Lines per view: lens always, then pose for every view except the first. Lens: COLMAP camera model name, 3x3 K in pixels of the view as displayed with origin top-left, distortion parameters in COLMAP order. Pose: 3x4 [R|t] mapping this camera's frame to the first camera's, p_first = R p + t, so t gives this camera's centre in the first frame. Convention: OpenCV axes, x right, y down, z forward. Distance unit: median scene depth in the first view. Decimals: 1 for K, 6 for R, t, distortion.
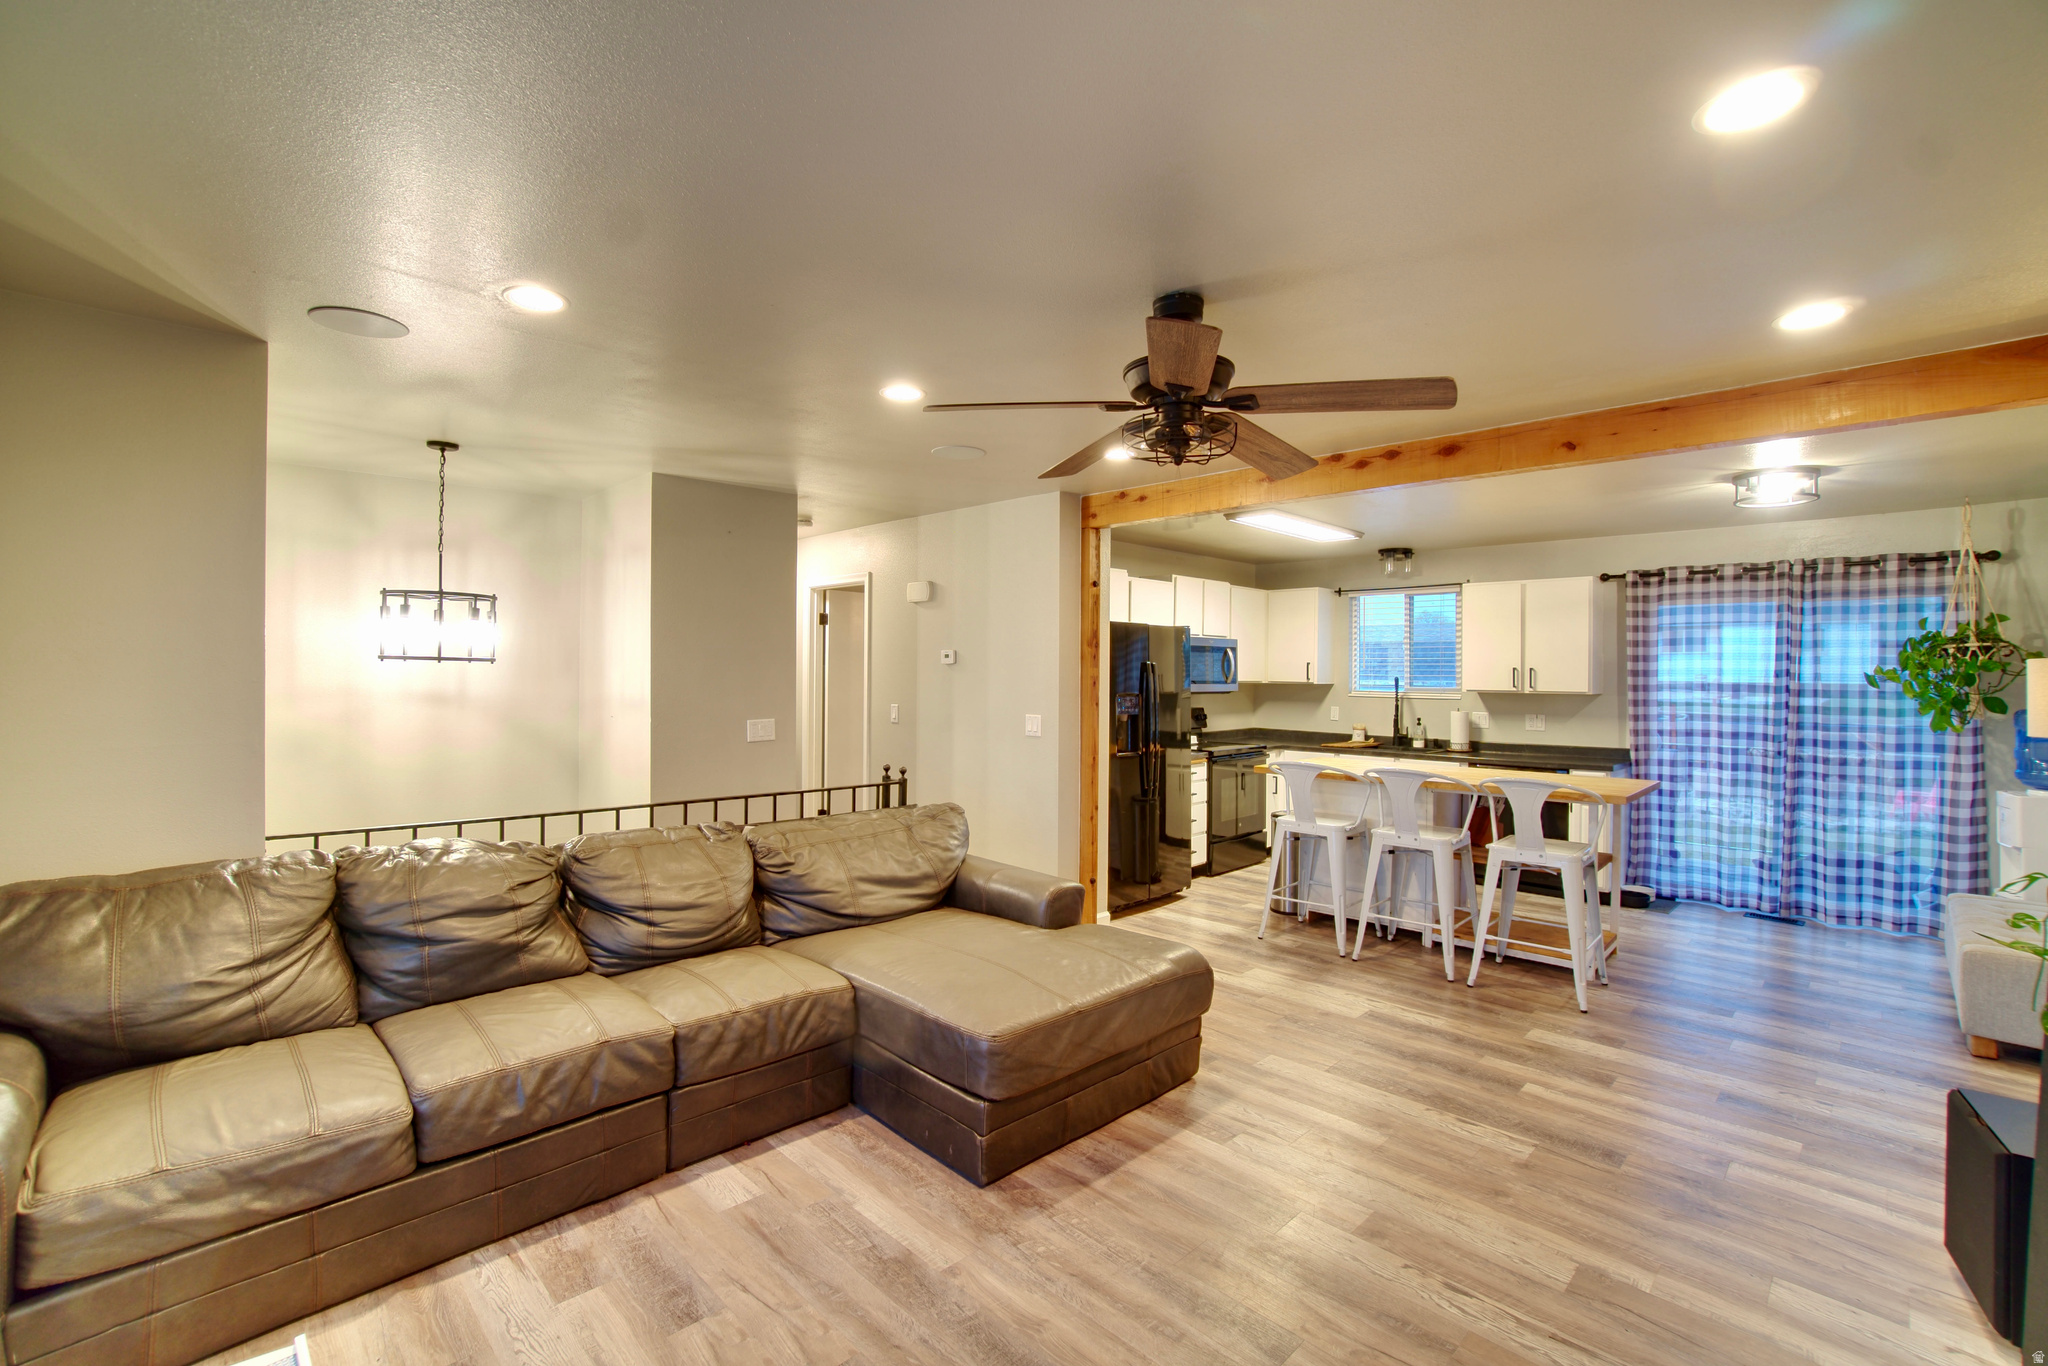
lens RADIAL K [[902.9, 0, 1010.5], [0, 902.9, 673.4], [0, 0, 1]] dist [-0.060042, 0.021611]
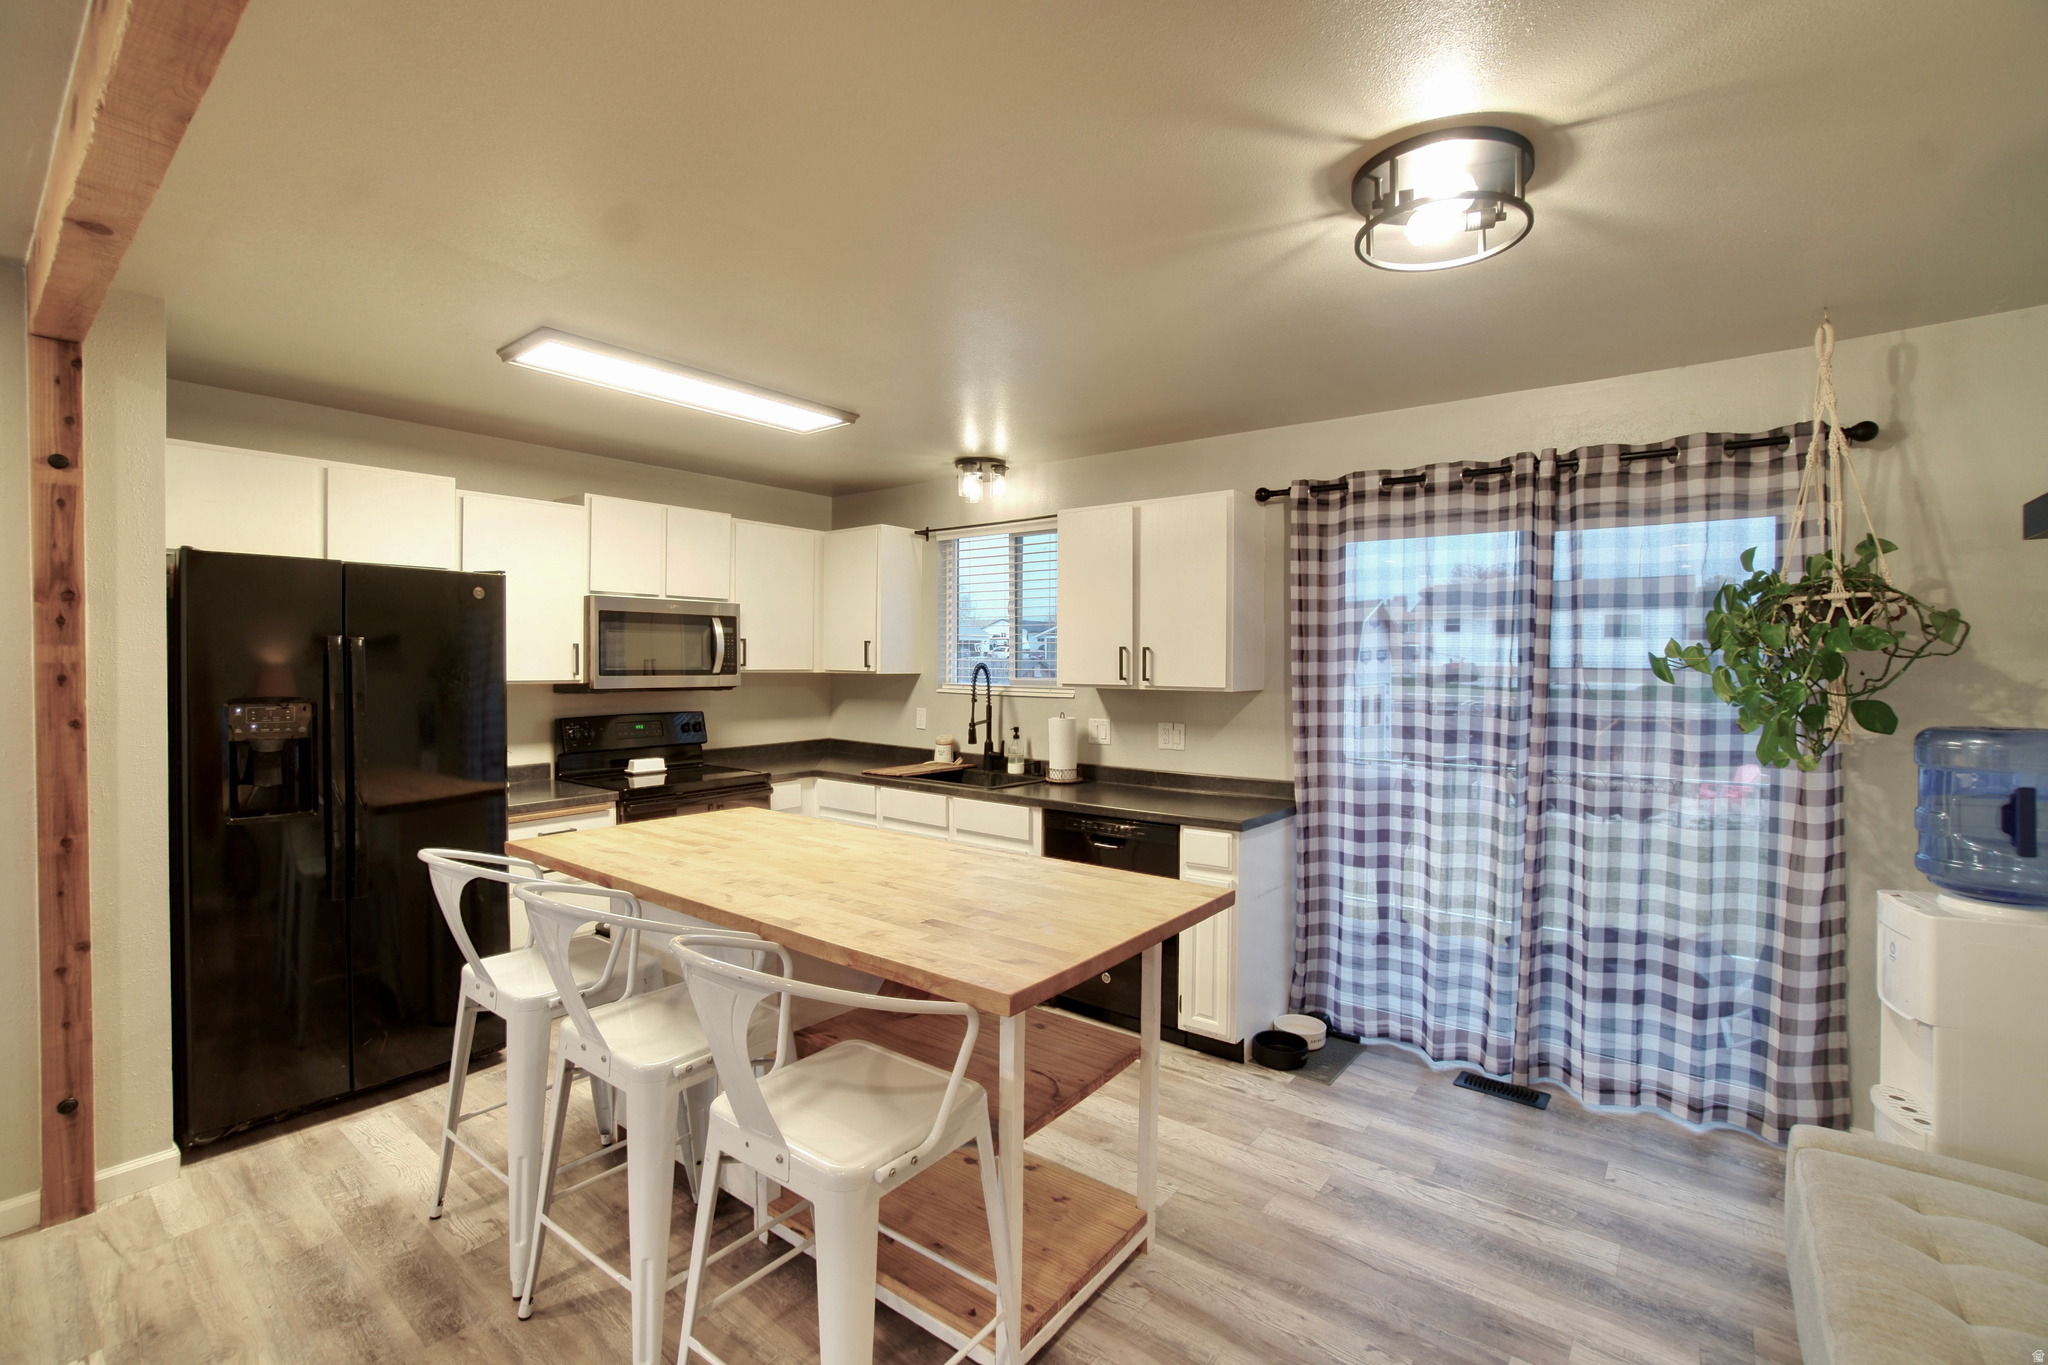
lens RADIAL K [[902.9, 0, 1010.5], [0, 902.9, 672.9], [0, 0, 1]] dist [-0.060042, 0.021611]
pose [[0.992081, -0.003474, 0.125555, 0.505572], [0.001540, 0.999879, 0.015494, 0.002206], [-0.125594, -0.015178, 0.991966, 0.493592]]
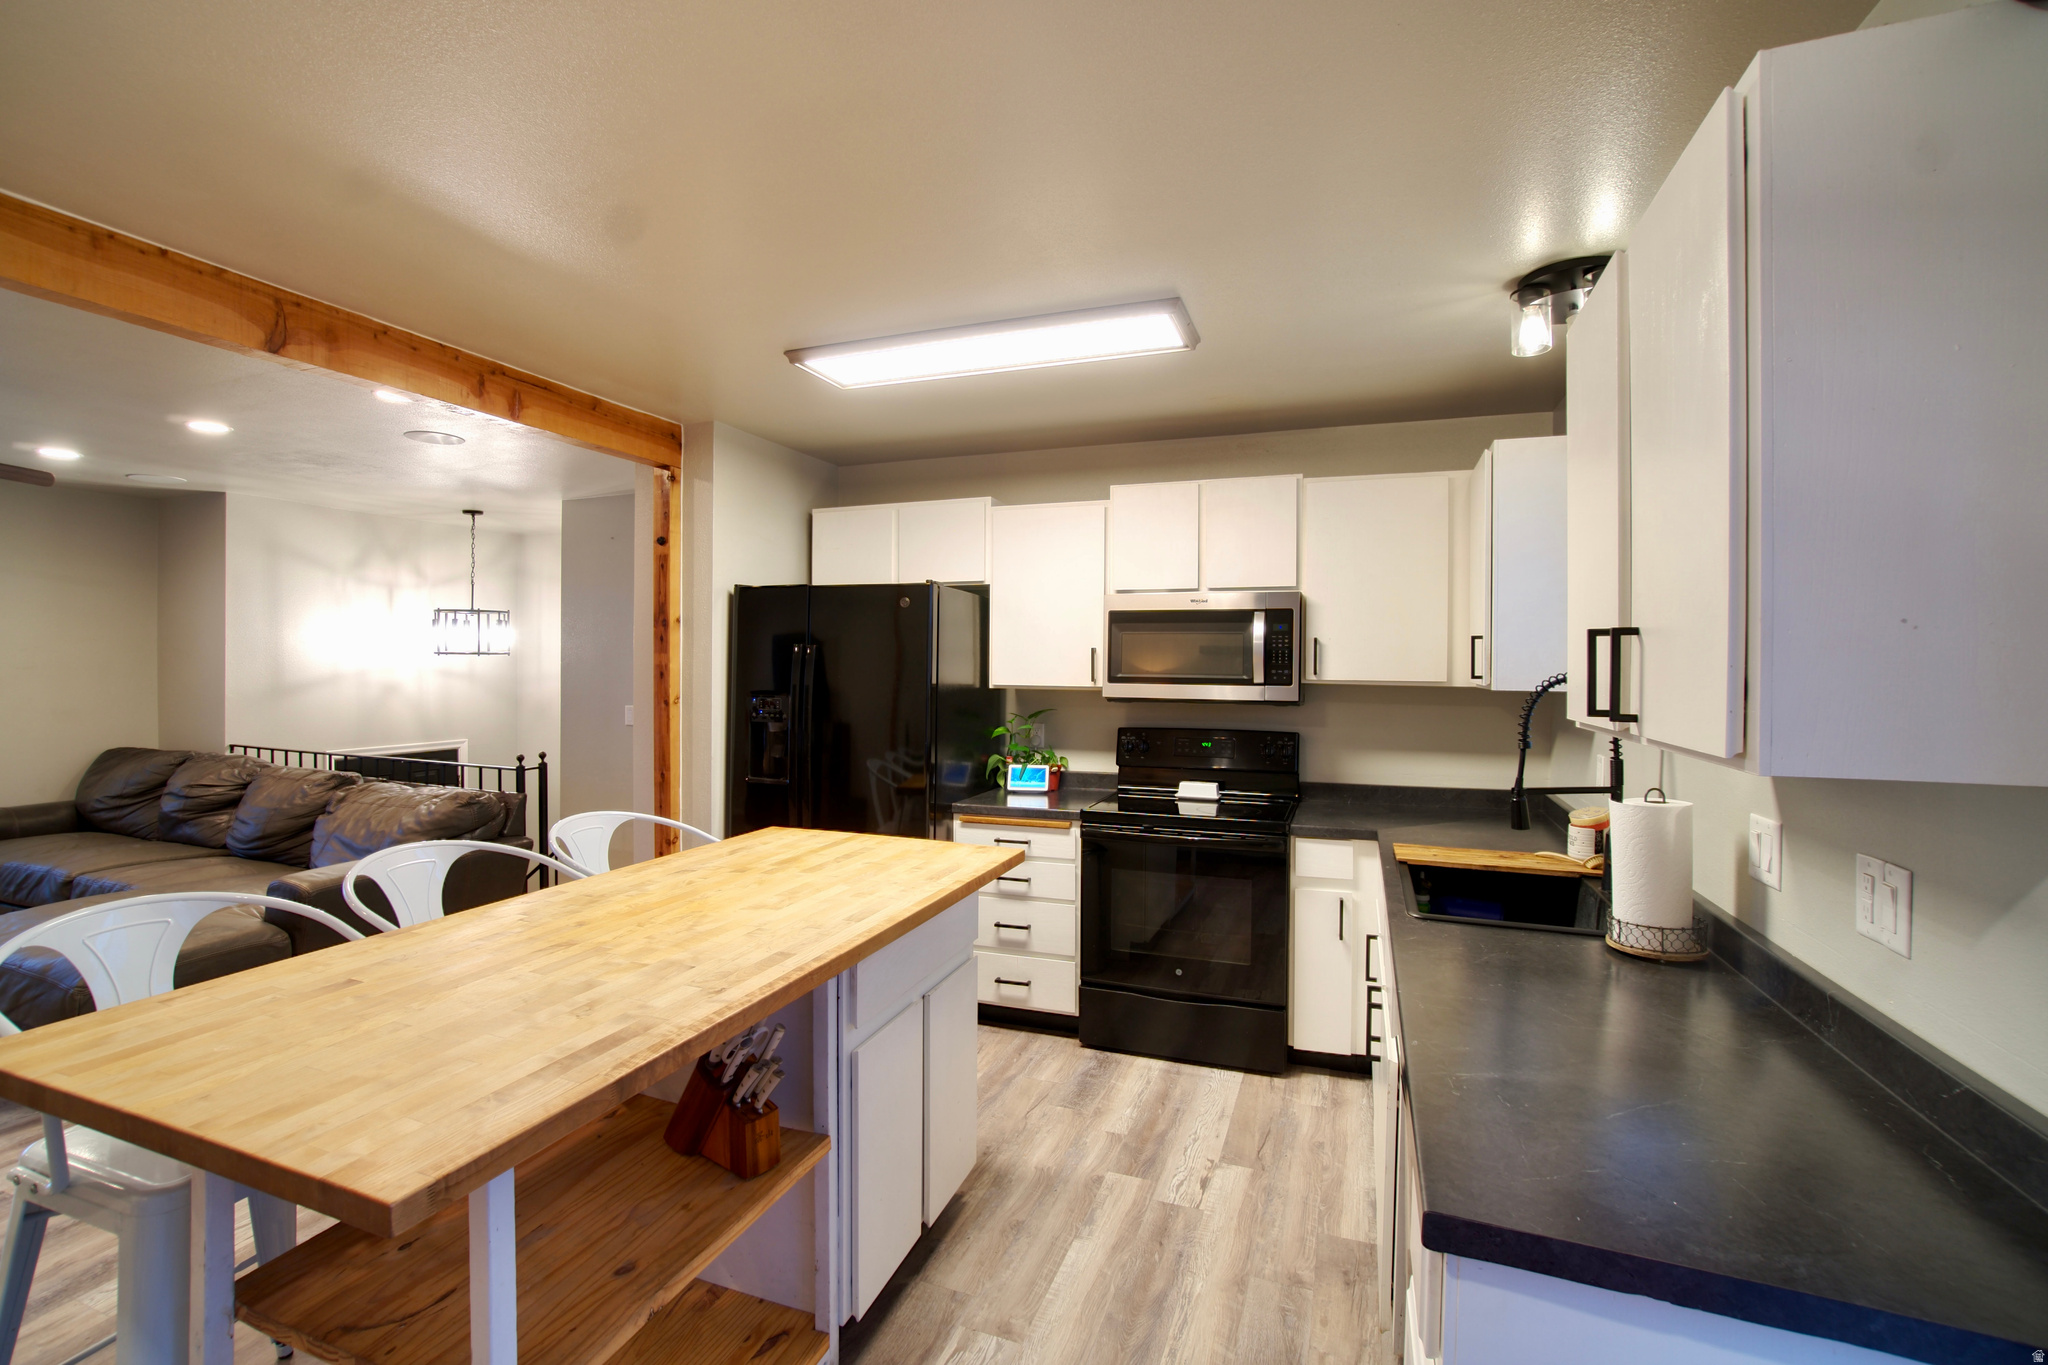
lens RADIAL K [[902.9, 0, 1010.5], [0, 902.9, 672.9], [0, 0, 1]] dist [-0.060042, 0.021611]
pose [[0.413044, 0.003454, -0.910705, 0.862596], [-0.004980, 0.999986, 0.001534, 0.007360], [0.910698, 0.003902, 0.413055, 0.933491]]
